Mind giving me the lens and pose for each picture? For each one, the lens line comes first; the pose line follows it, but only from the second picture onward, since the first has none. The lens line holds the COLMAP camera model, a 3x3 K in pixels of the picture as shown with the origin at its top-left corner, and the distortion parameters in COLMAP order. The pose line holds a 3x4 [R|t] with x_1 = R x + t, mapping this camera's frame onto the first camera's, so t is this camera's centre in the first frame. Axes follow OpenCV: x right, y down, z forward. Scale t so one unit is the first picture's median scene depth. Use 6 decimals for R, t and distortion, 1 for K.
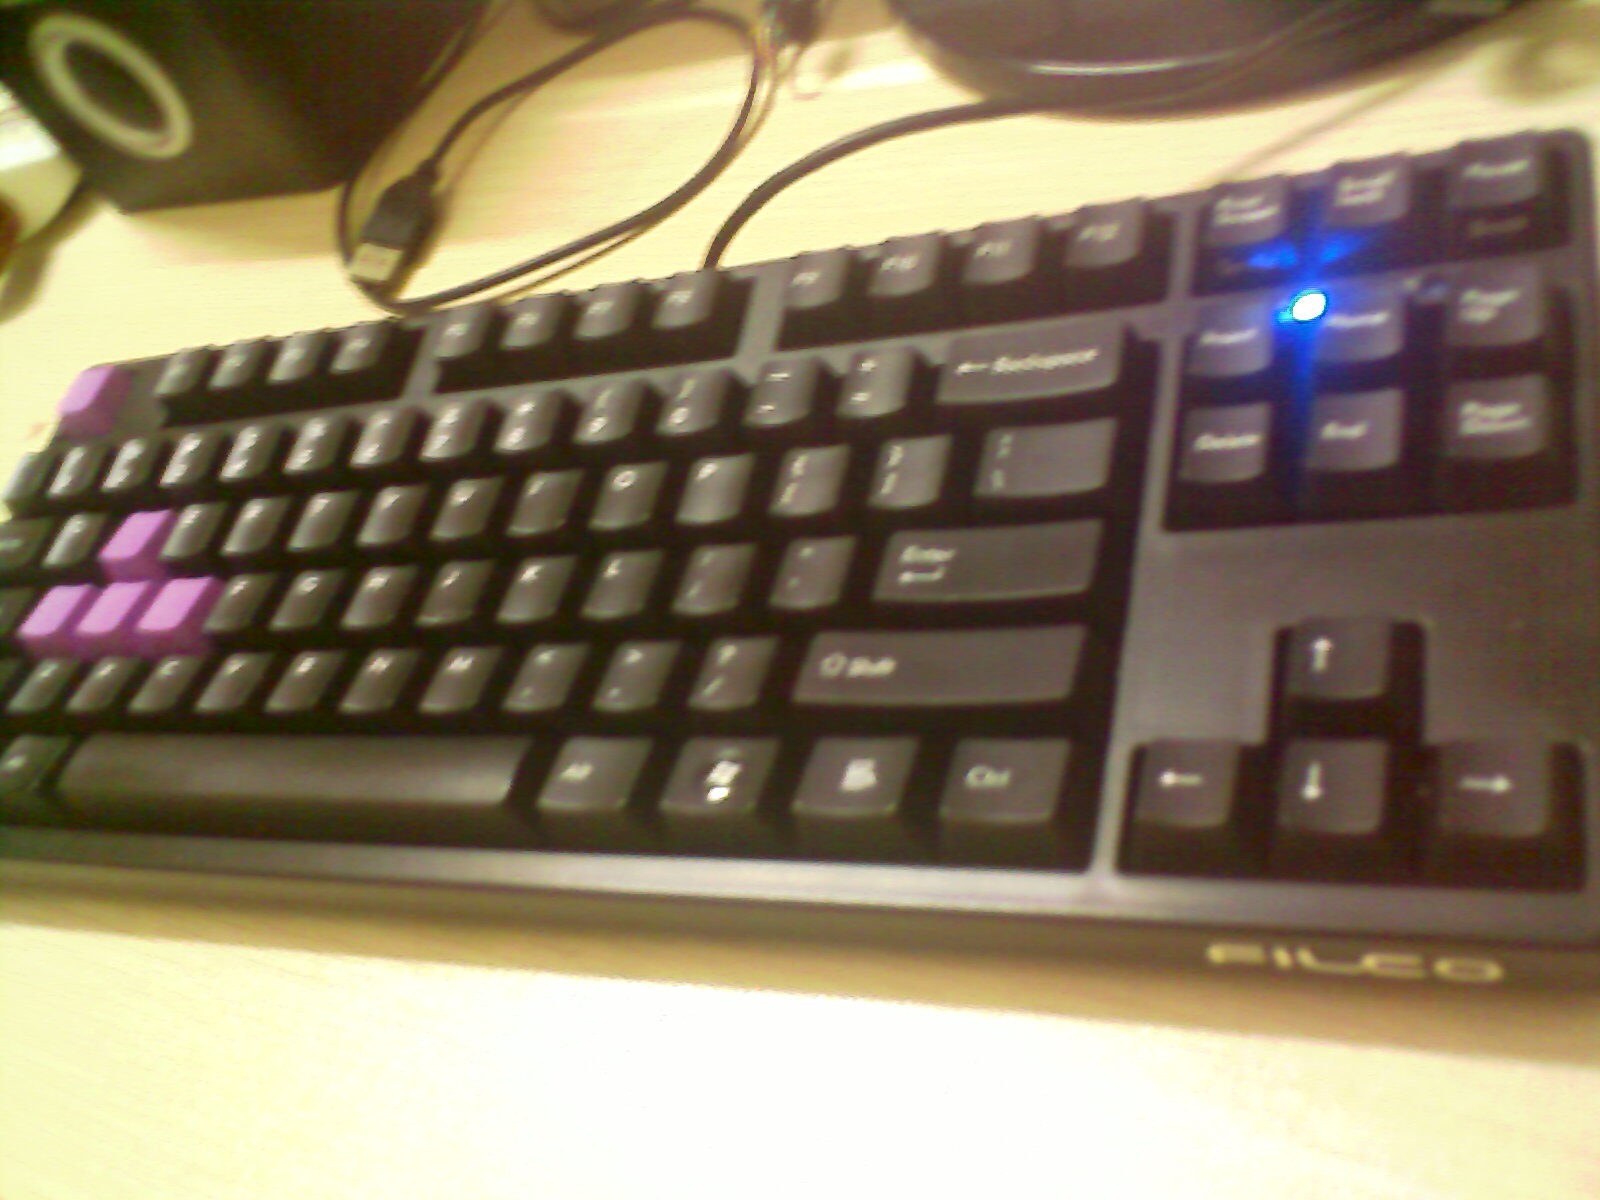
lens RADIAL K [[1639.7, 0, 800.0], [0, 1639.7, 600.0], [0, 0, 1]] dist [0.053448, -0.115055]
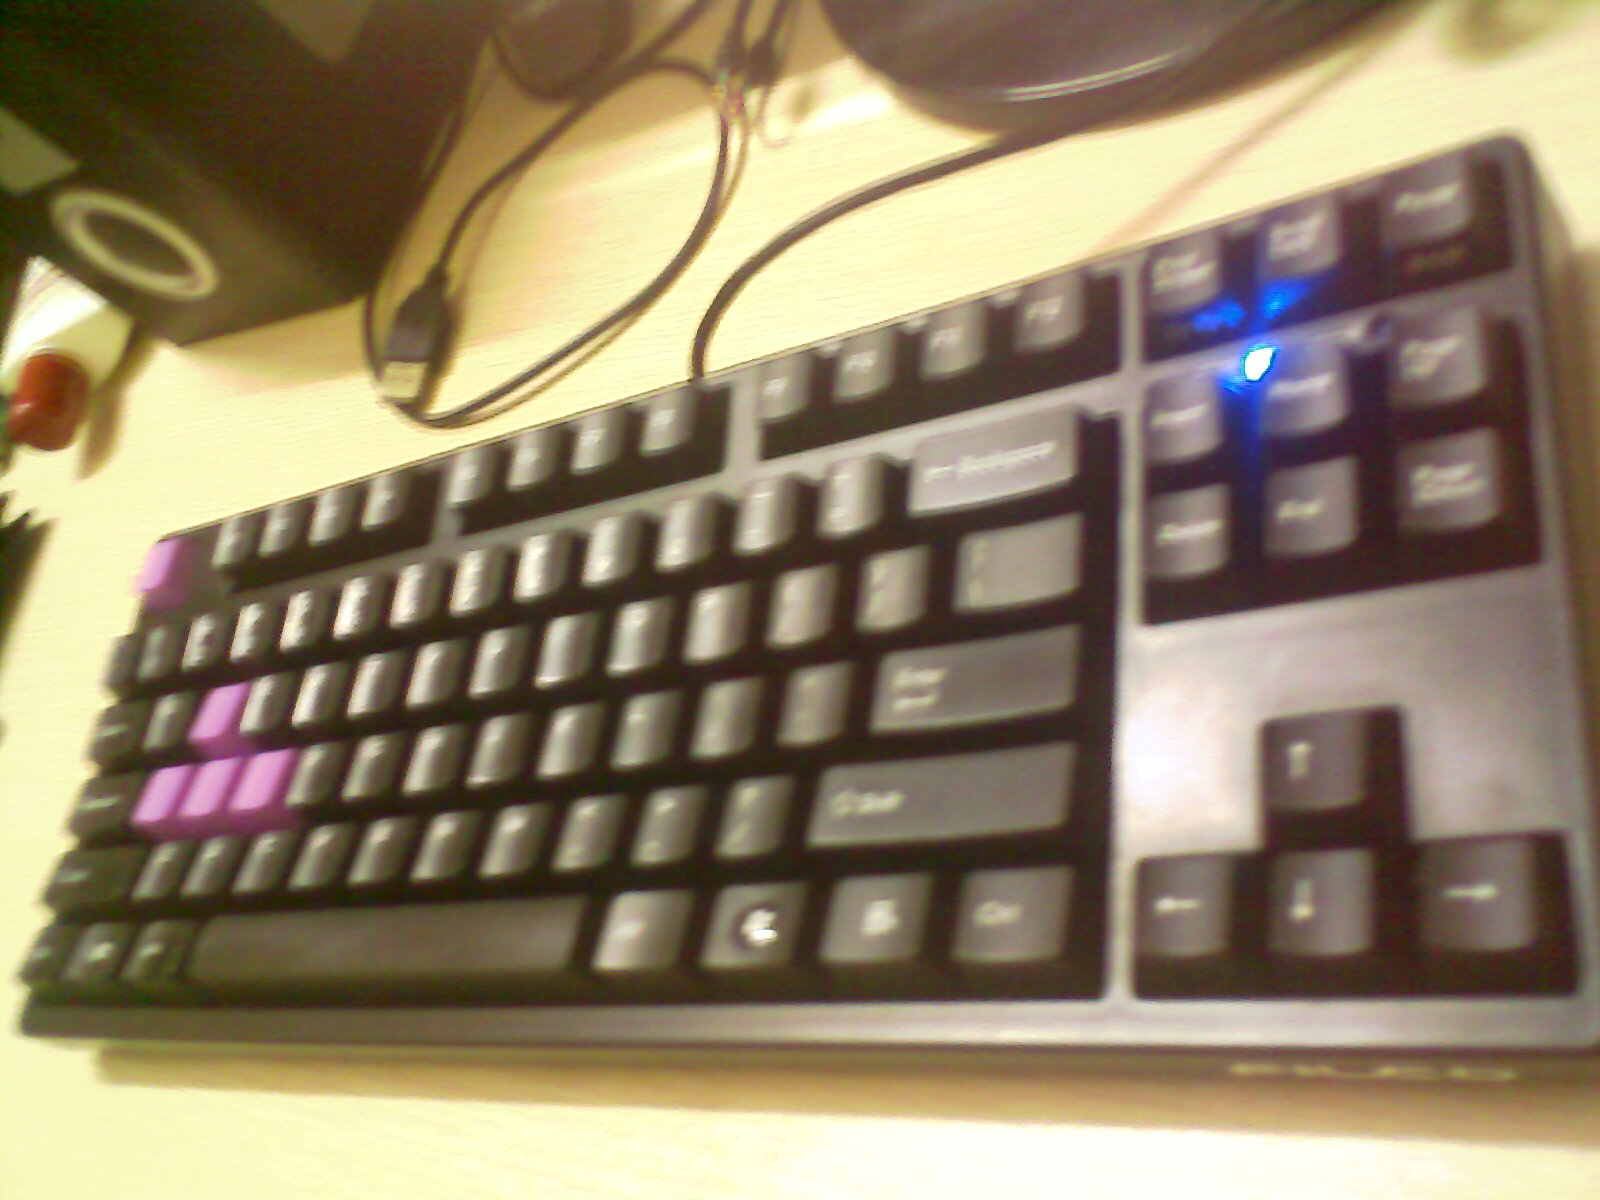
lens RADIAL K [[1639.7, 0, 800.0], [0, 1639.7, 600.0], [0, 0, 1]] dist [0.053448, -0.115055]
pose [[0.977955, -0.171353, -0.119338, 0.124276], [0.179711, 0.981692, 0.063123, -0.137365], [0.106337, -0.083178, 0.990845, 0.003114]]
